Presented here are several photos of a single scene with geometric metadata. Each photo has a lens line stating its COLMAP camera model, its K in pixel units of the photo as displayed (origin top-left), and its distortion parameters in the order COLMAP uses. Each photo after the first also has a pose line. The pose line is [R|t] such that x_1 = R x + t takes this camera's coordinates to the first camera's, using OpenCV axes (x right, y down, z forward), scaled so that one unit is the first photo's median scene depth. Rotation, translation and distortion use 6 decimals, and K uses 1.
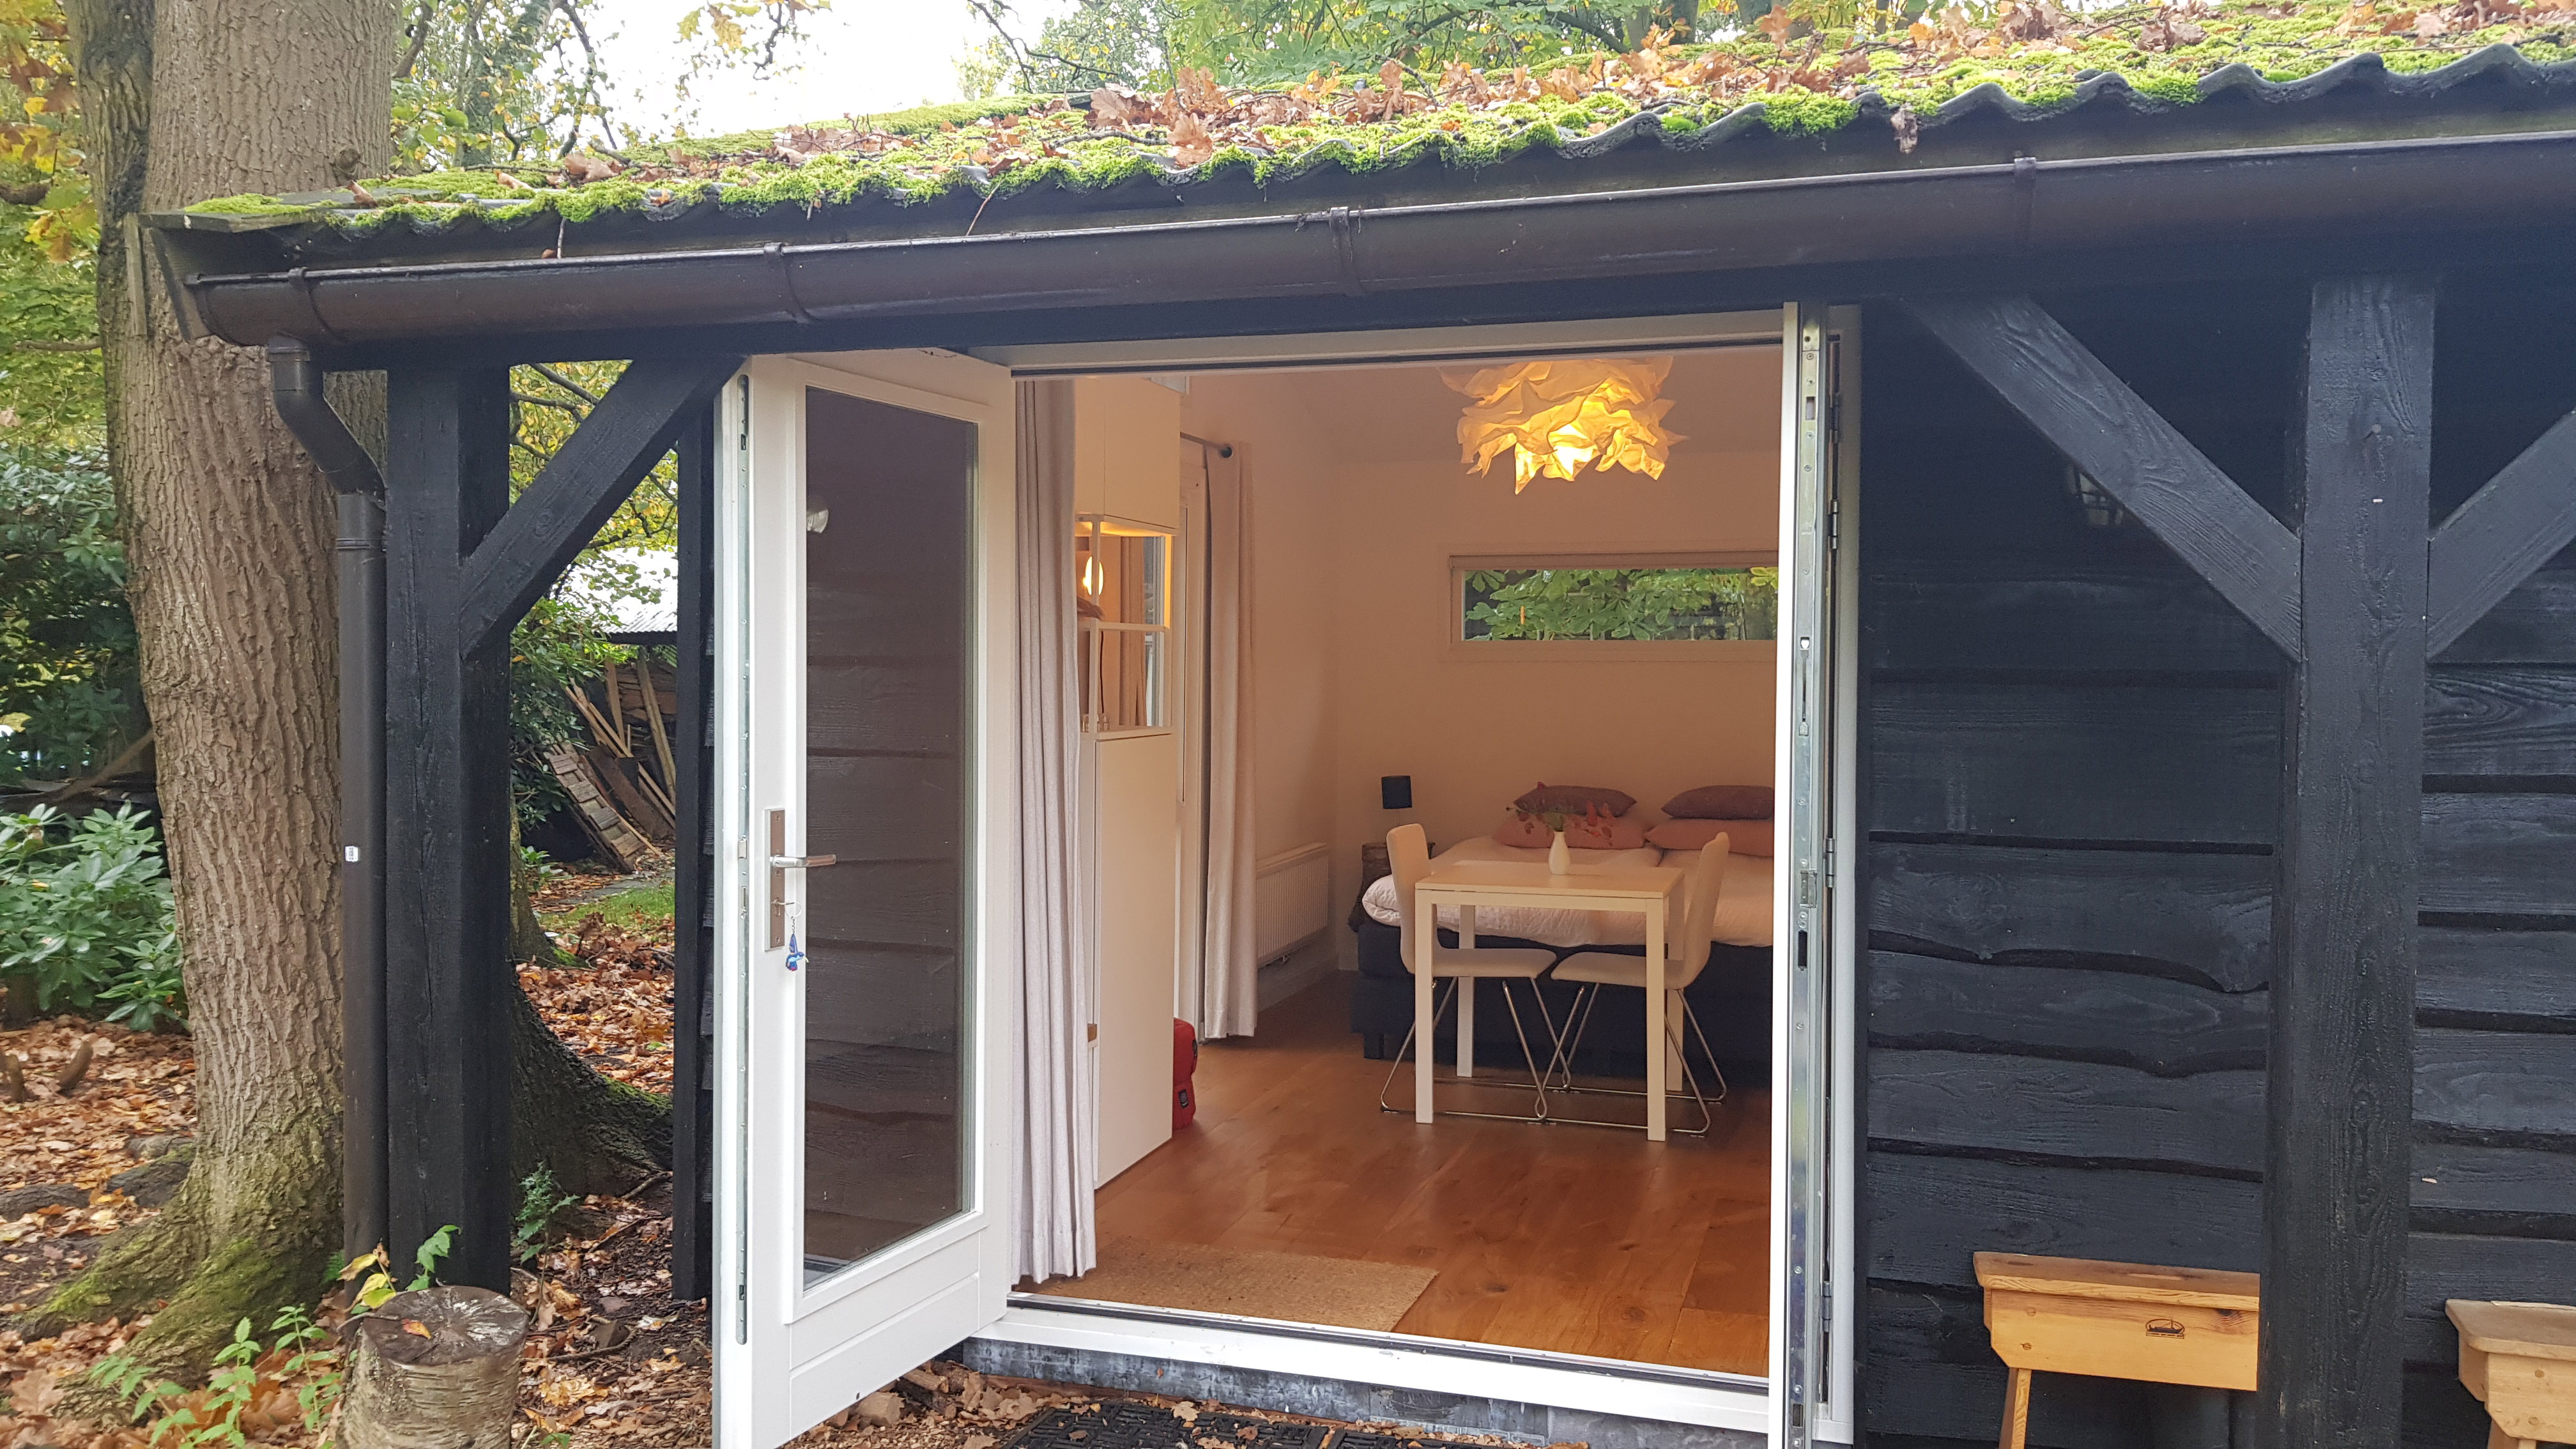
lens RADIAL K [[2039.1, 0, 1285.0], [0, 2039.1, 681.8], [0, 0, 1]] dist [0.067698, -0.122268]
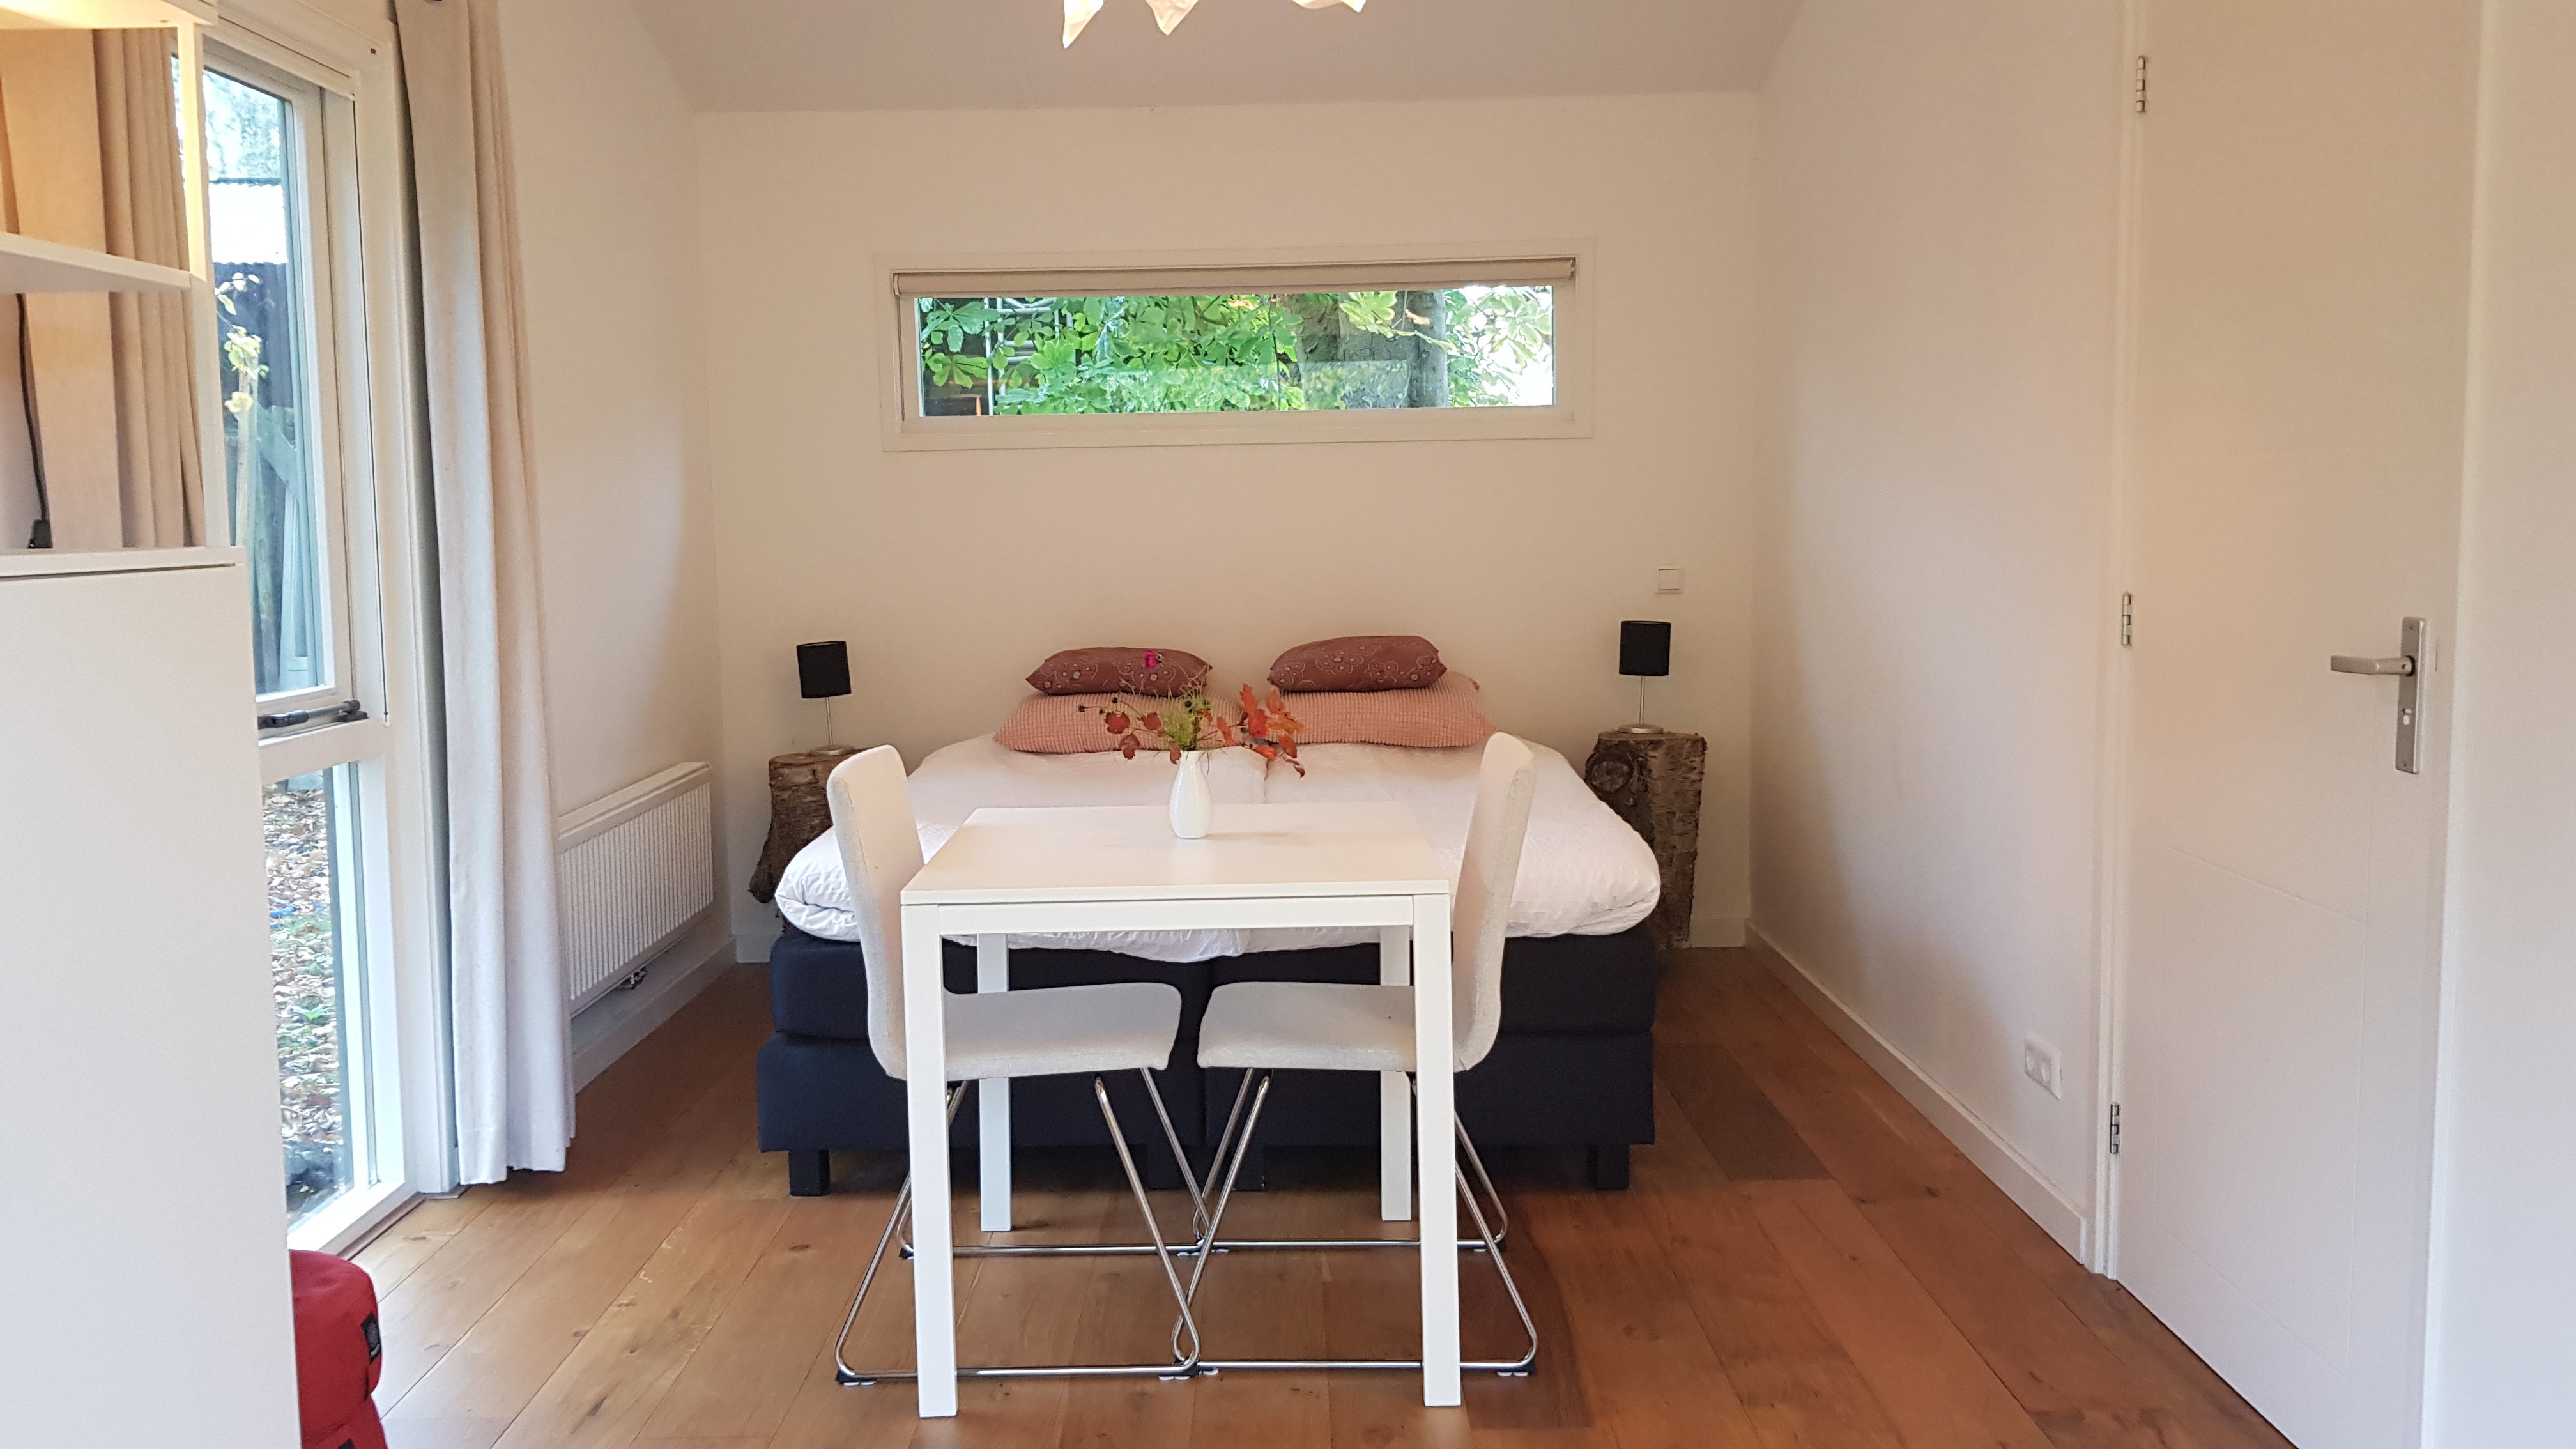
lens RADIAL K [[2039.1, 0, 1285.0], [0, 2039.1, 681.8], [0, 0, 1]] dist [0.067698, -0.122268]
pose [[0.958266, -0.045981, 0.282155, 0.027449], [0.025000, 0.996678, 0.077517, 0.027880], [-0.284781, -0.067228, 0.956232, 0.727929]]
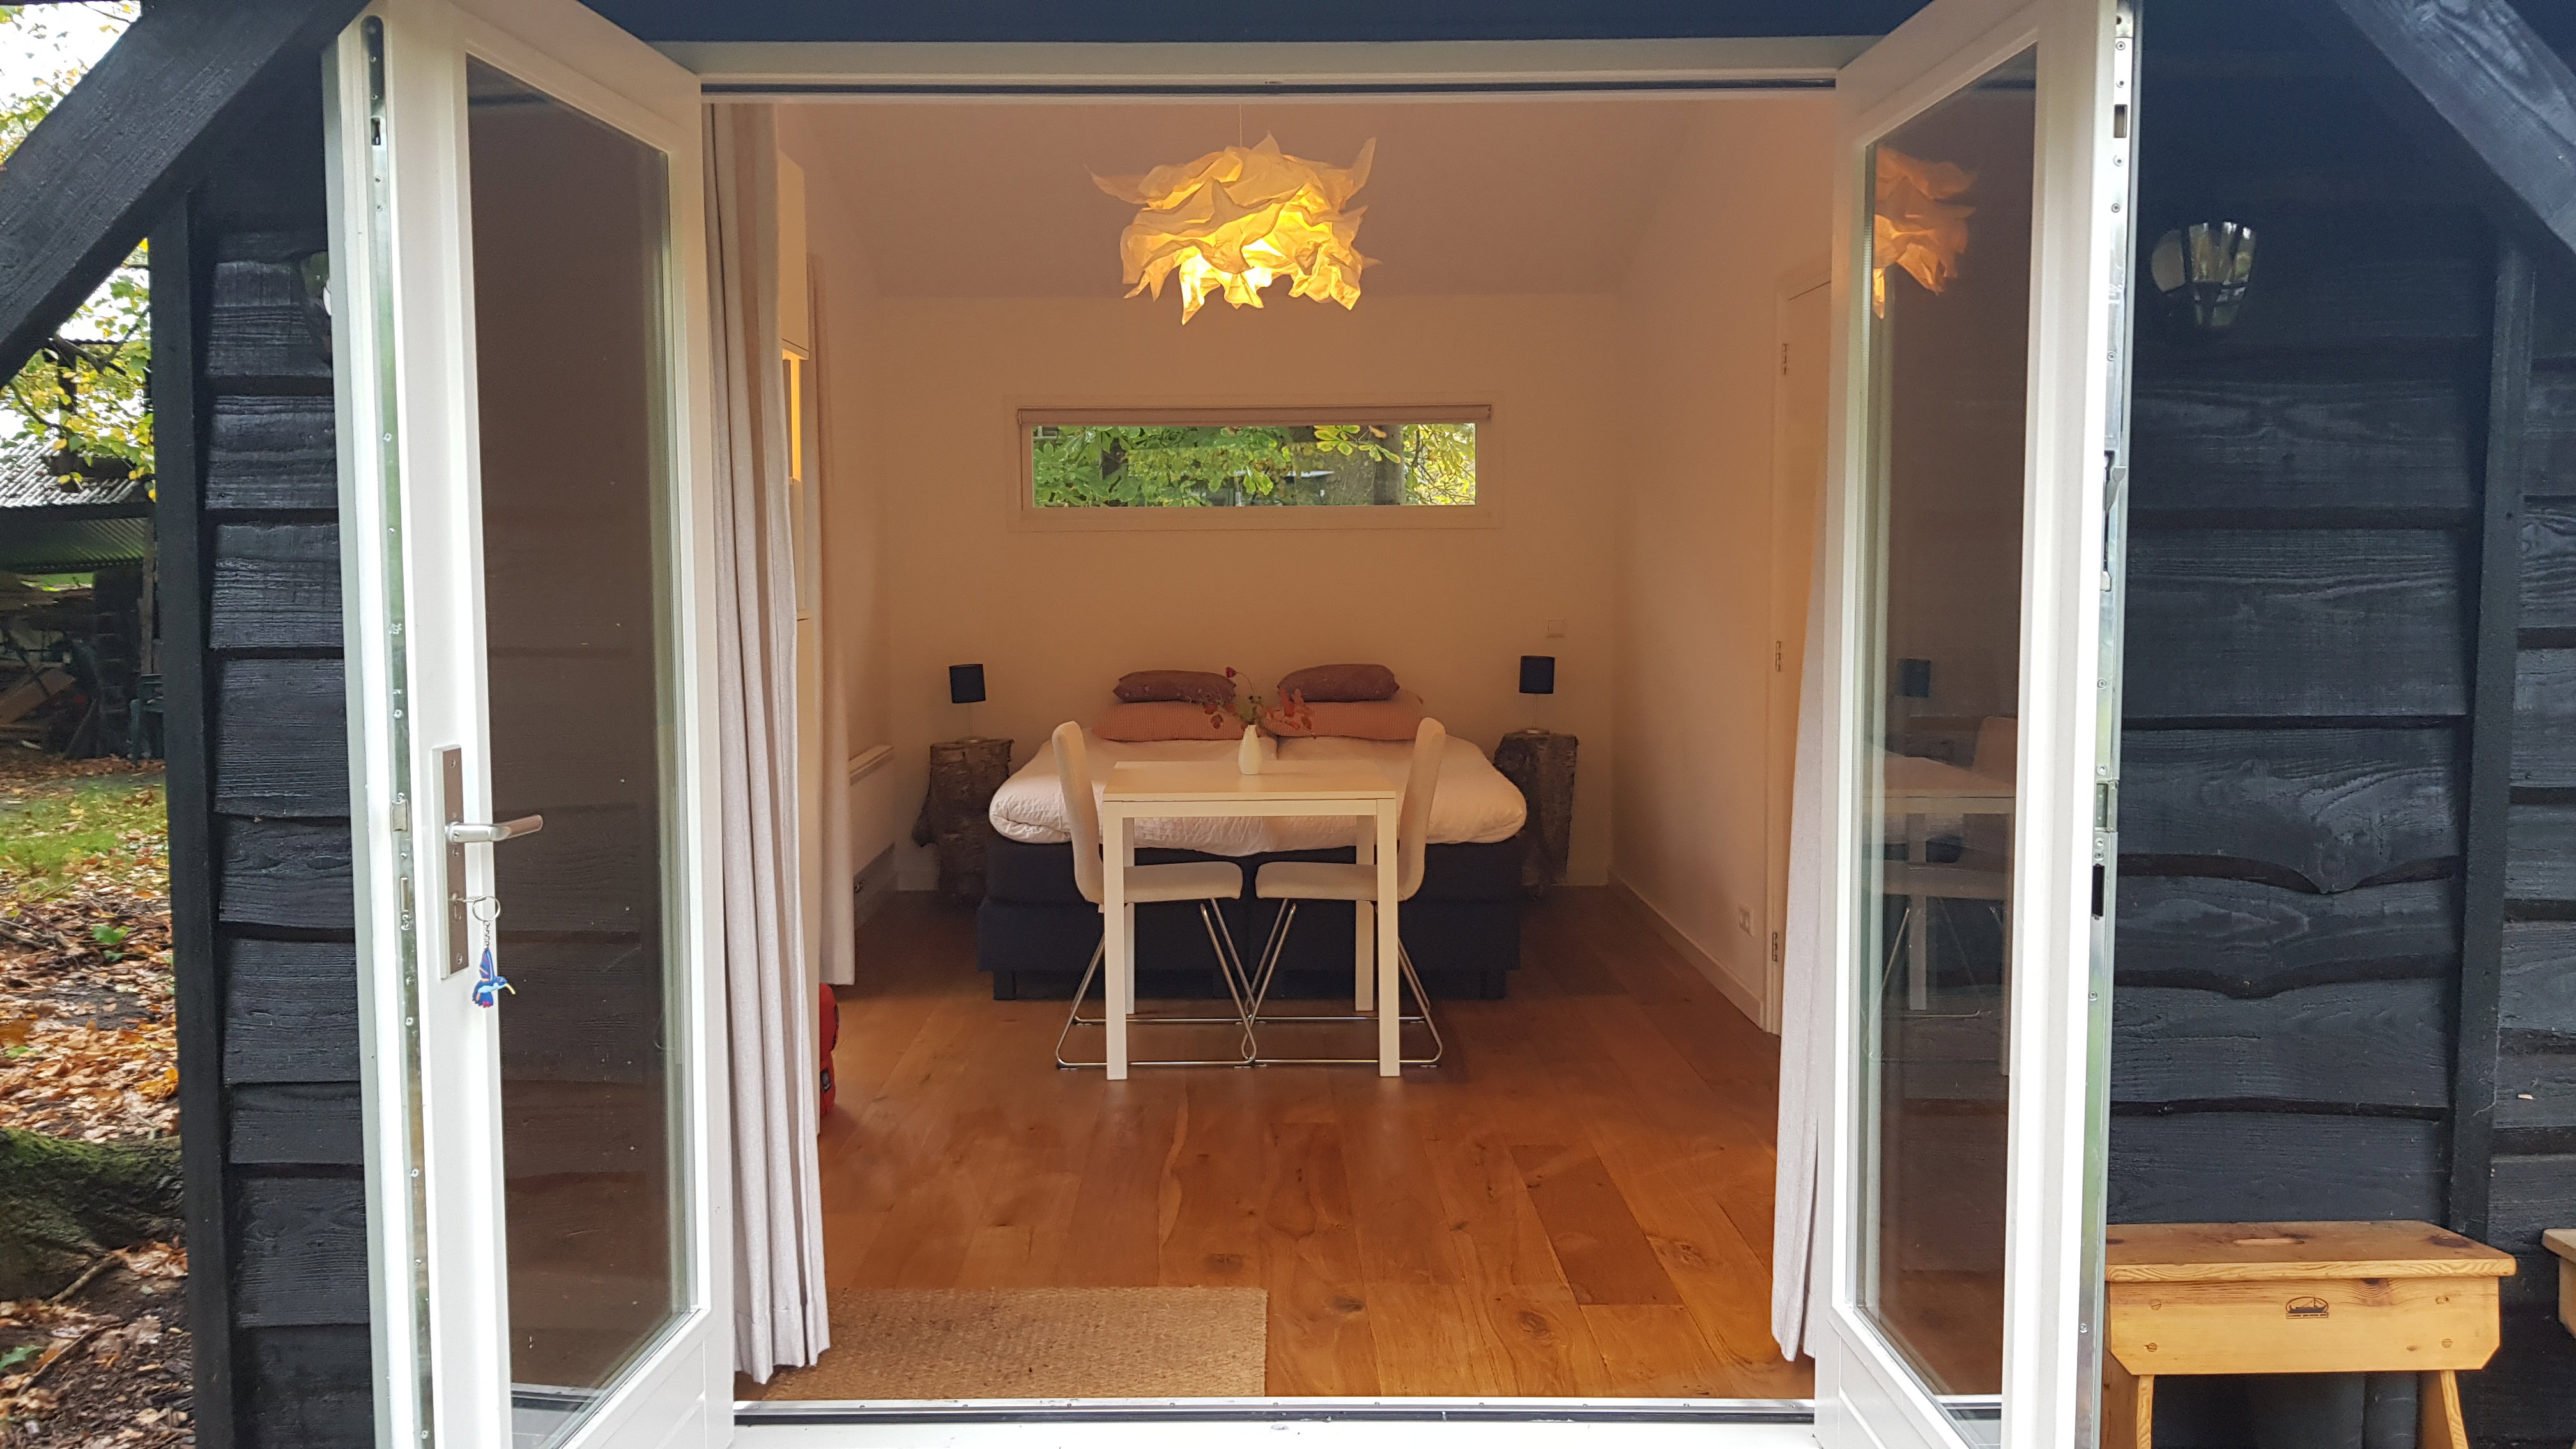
lens RADIAL K [[2039.1, 0, 1285.0], [0, 2039.1, 681.8], [0, 0, 1]] dist [0.067698, -0.122268]
pose [[0.953256, -0.031142, 0.300555, -0.146013], [0.013779, 0.998120, 0.059718, 0.007100], [-0.301850, -0.052786, 0.951893, 0.257157]]
